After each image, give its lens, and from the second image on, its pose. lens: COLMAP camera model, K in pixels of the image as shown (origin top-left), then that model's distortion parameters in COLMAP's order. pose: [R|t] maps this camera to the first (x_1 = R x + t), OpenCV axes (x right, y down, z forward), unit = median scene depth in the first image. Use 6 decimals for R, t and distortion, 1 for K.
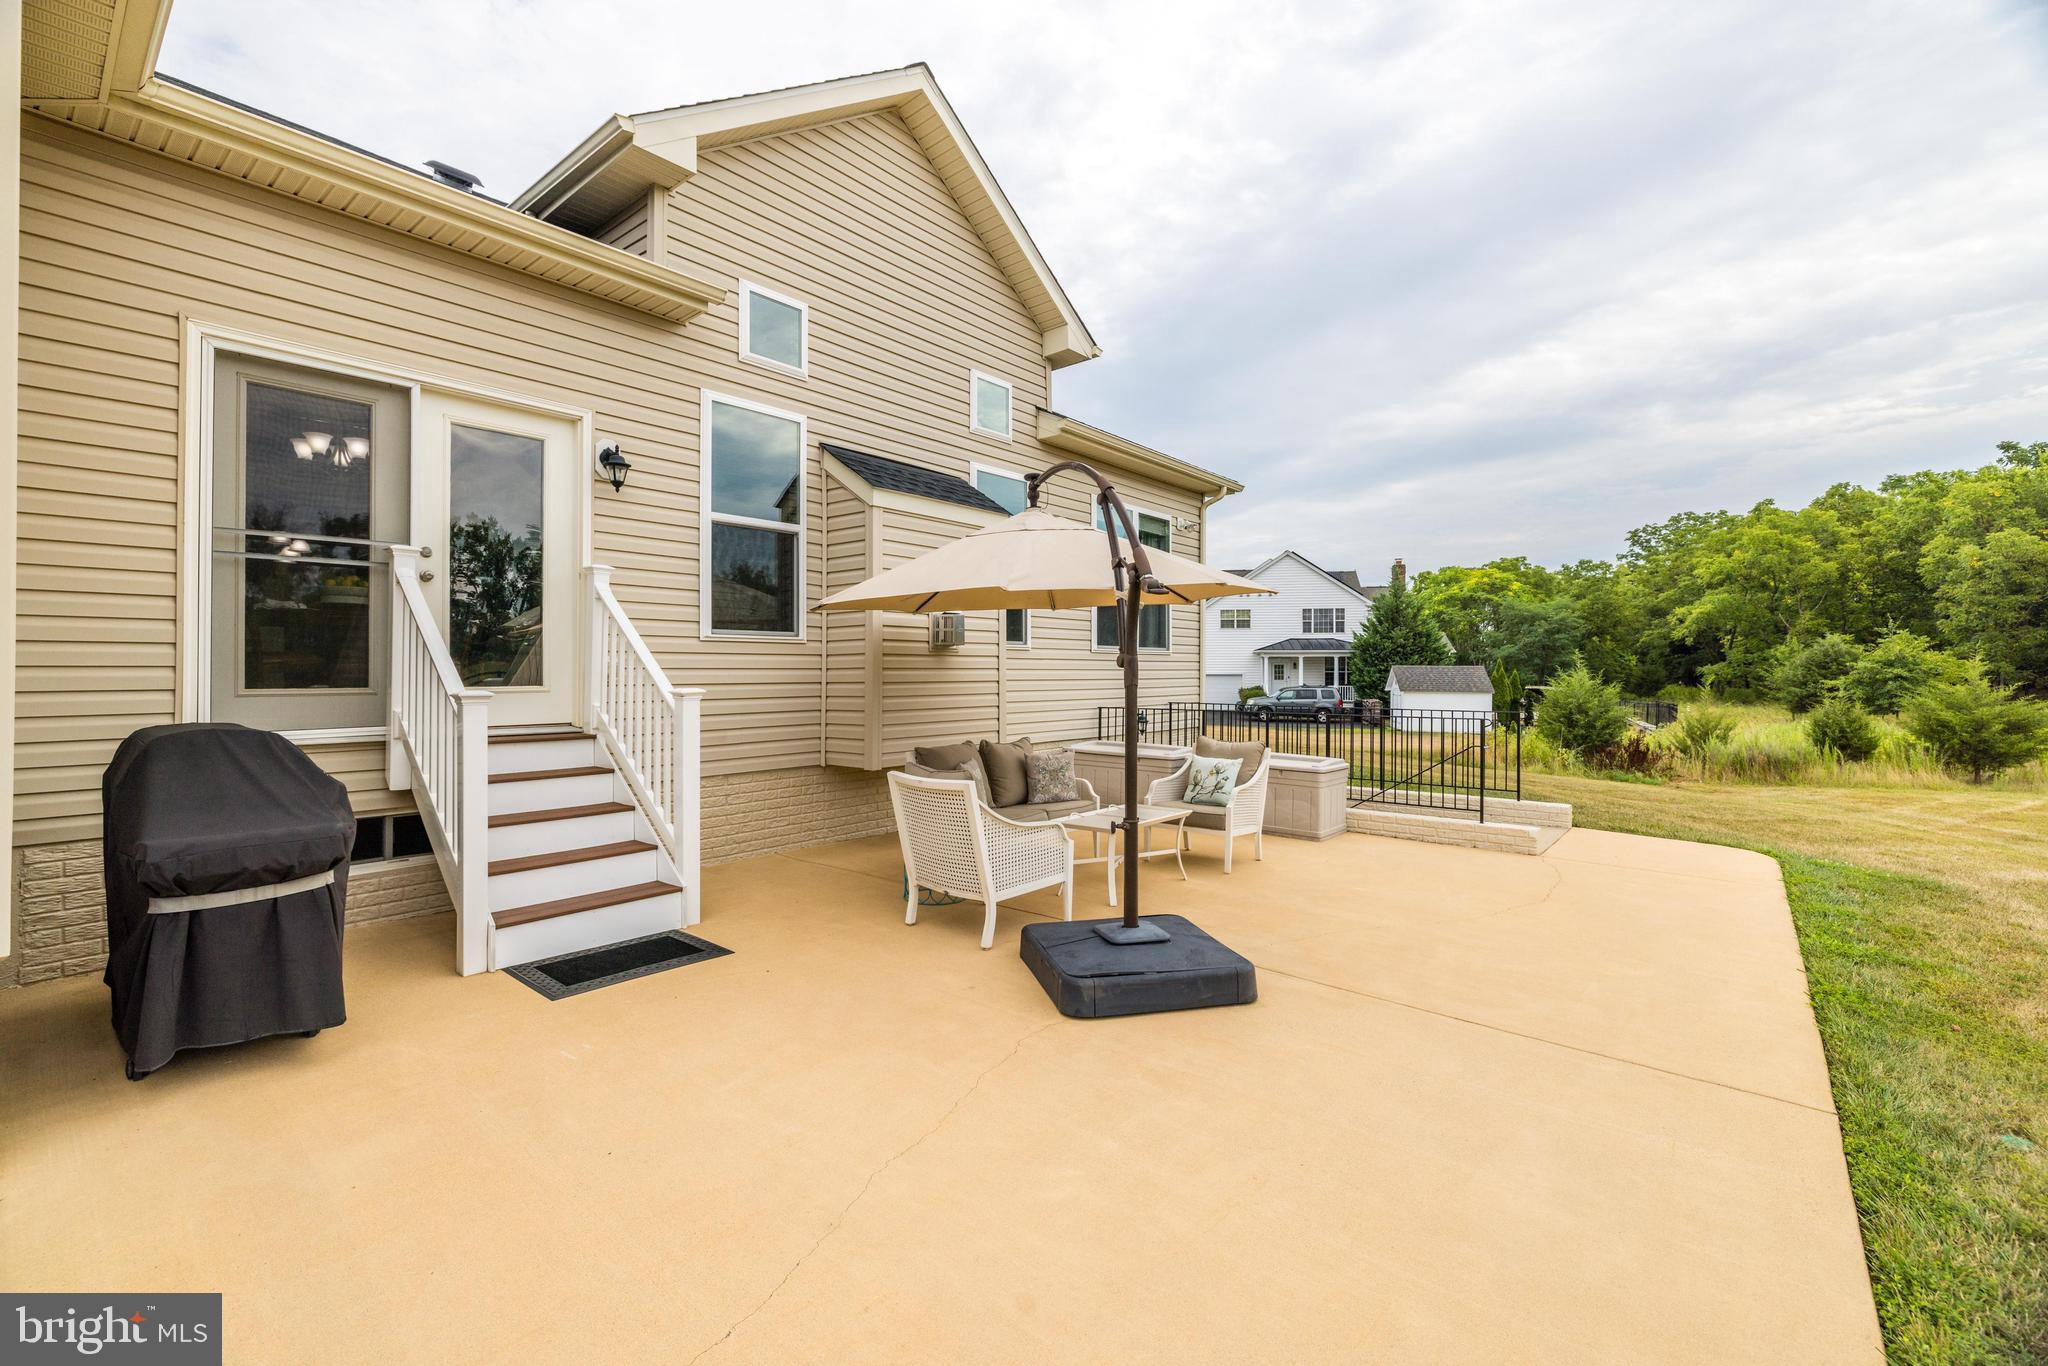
lens RADIAL K [[866.9, 0, 1020.8], [0, 866.9, 674.4], [0, 0, 1]] dist [-0.000010, 0.000108]
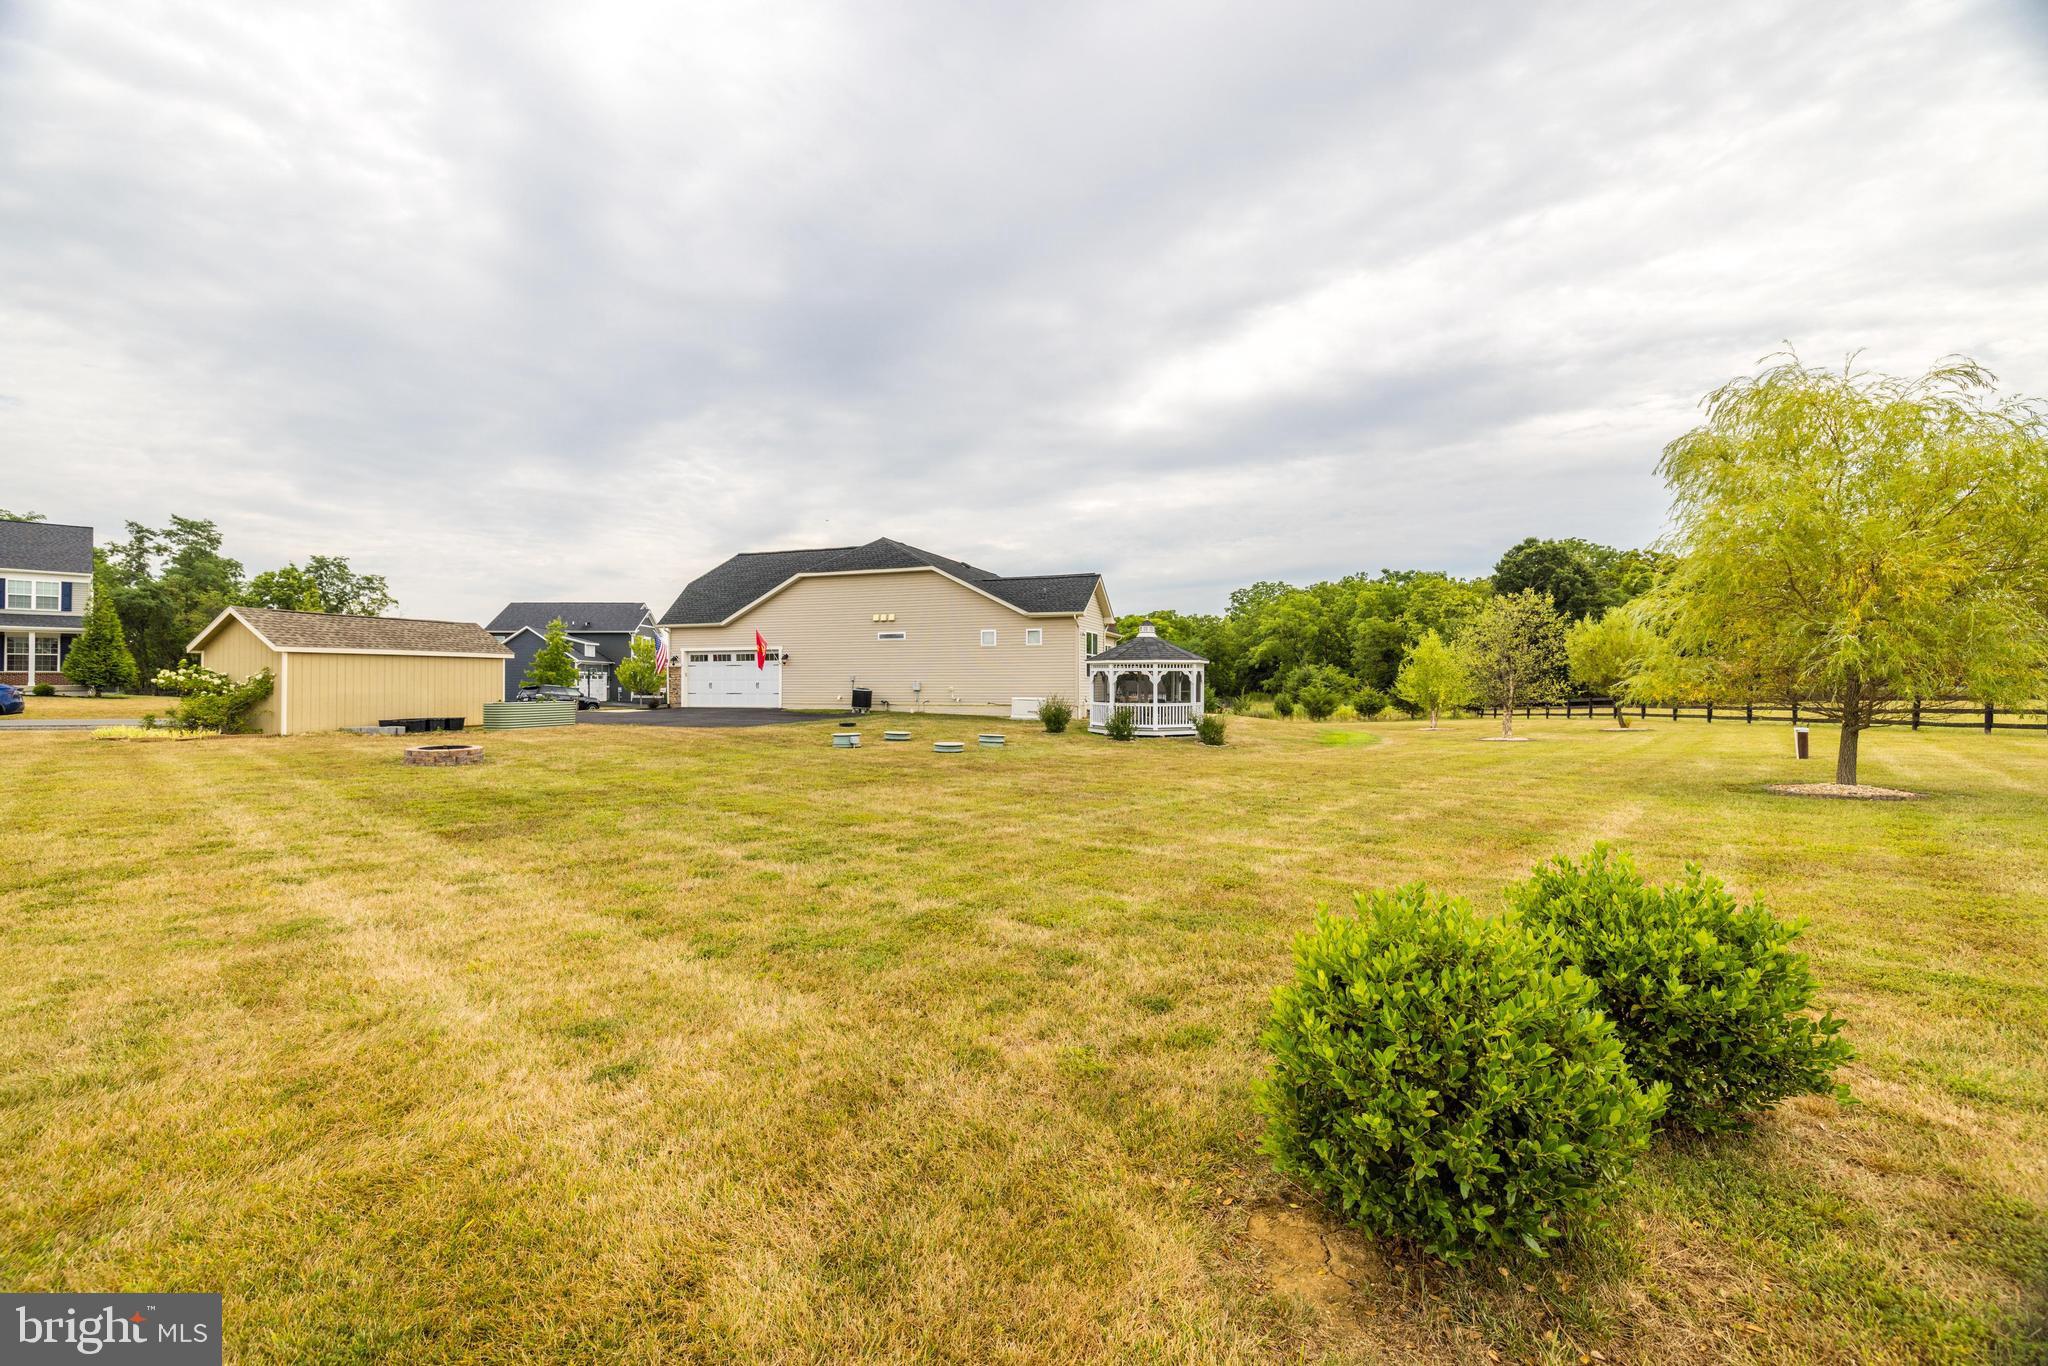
lens RADIAL K [[875.2, 0, 1022.8], [0, 875.2, 674.3], [0, 0, 1]] dist [-0.025234, 0.004693]
pose [[0.934706, 0.002730, 0.355412, -0.320972], [0.001284, 0.999938, -0.011058, -0.002341], [-0.355420, 0.010792, 0.934645, -0.514060]]
